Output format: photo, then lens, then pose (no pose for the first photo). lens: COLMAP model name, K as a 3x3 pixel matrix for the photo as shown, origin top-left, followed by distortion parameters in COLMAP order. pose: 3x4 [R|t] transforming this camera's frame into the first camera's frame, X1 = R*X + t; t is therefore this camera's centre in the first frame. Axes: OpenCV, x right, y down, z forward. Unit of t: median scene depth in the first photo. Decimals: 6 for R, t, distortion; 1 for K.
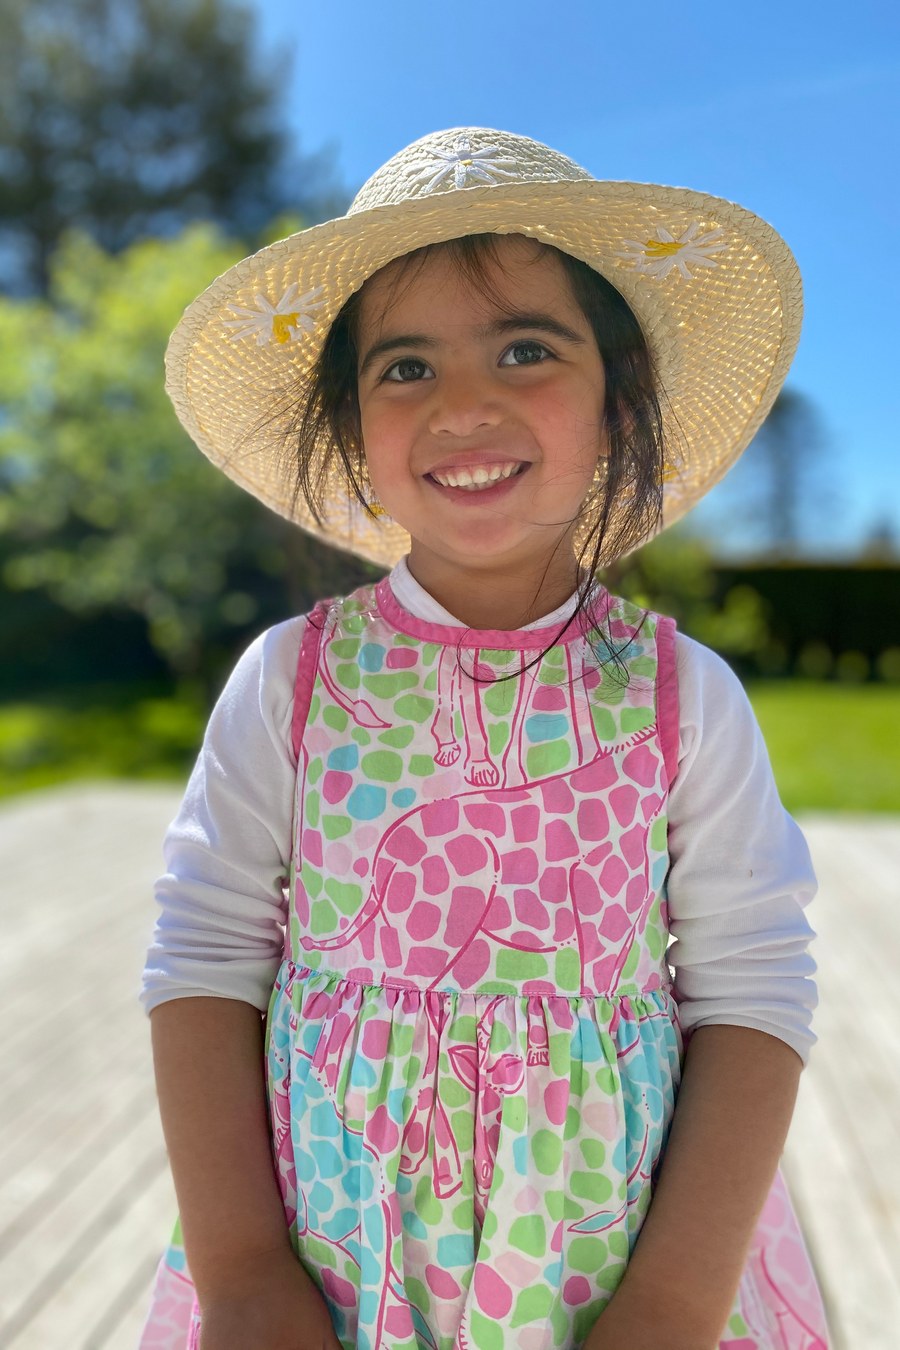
lens RADIAL K [[759.7, 0, 449.4], [0, 759.7, 636.1], [0, 0, 1]] dist [0.066570, -0.041724]
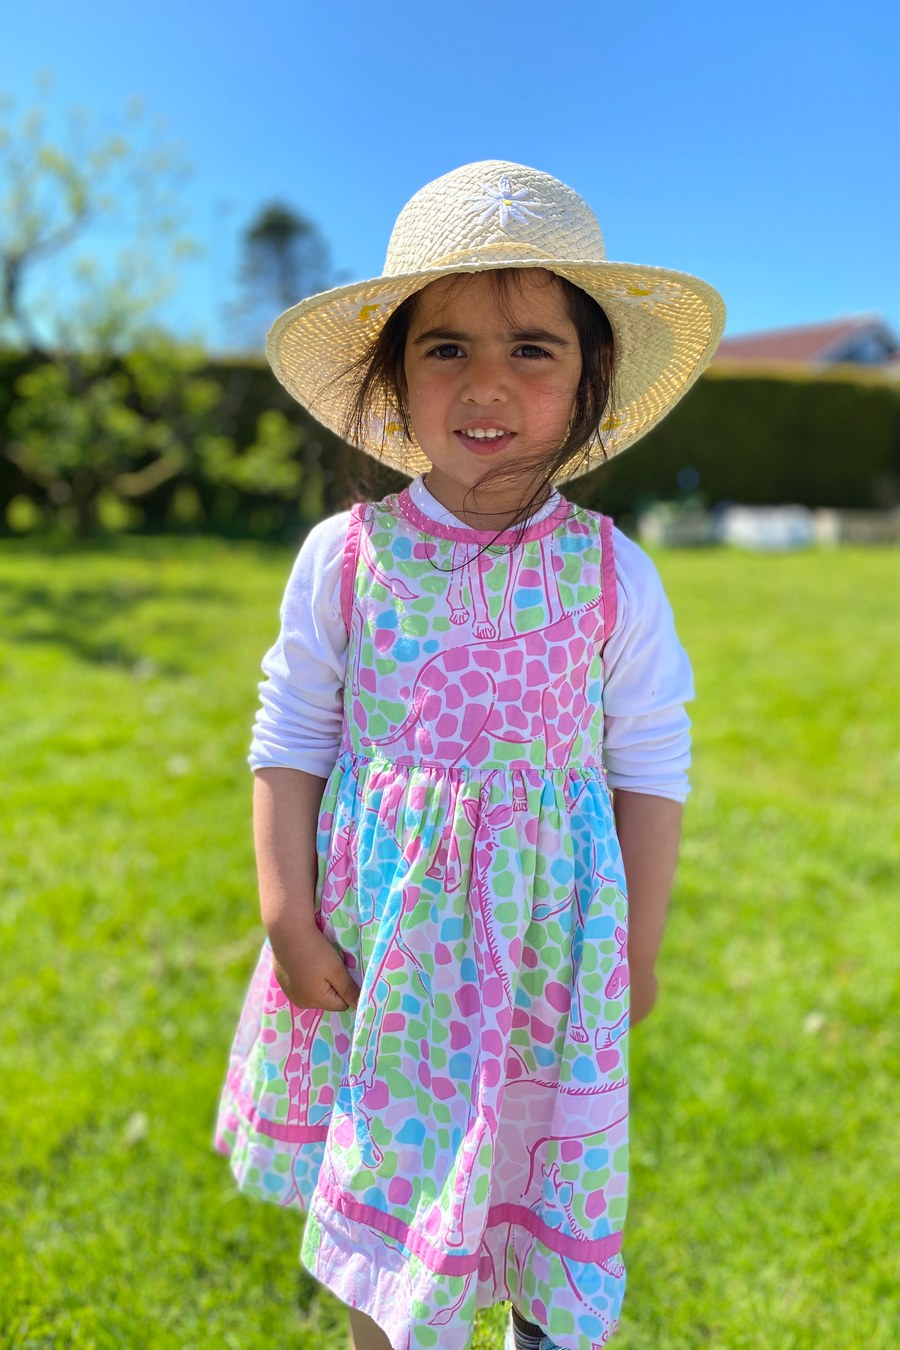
lens RADIAL K [[759.7, 0, 449.4], [0, 759.7, 636.1], [0, 0, 1]] dist [0.066570, -0.041724]
pose [[0.989572, -0.005338, 0.143939, -0.239070], [-0.022789, 0.980924, 0.193051, -0.089070], [-0.142224, -0.194318, 0.970574, -0.412924]]
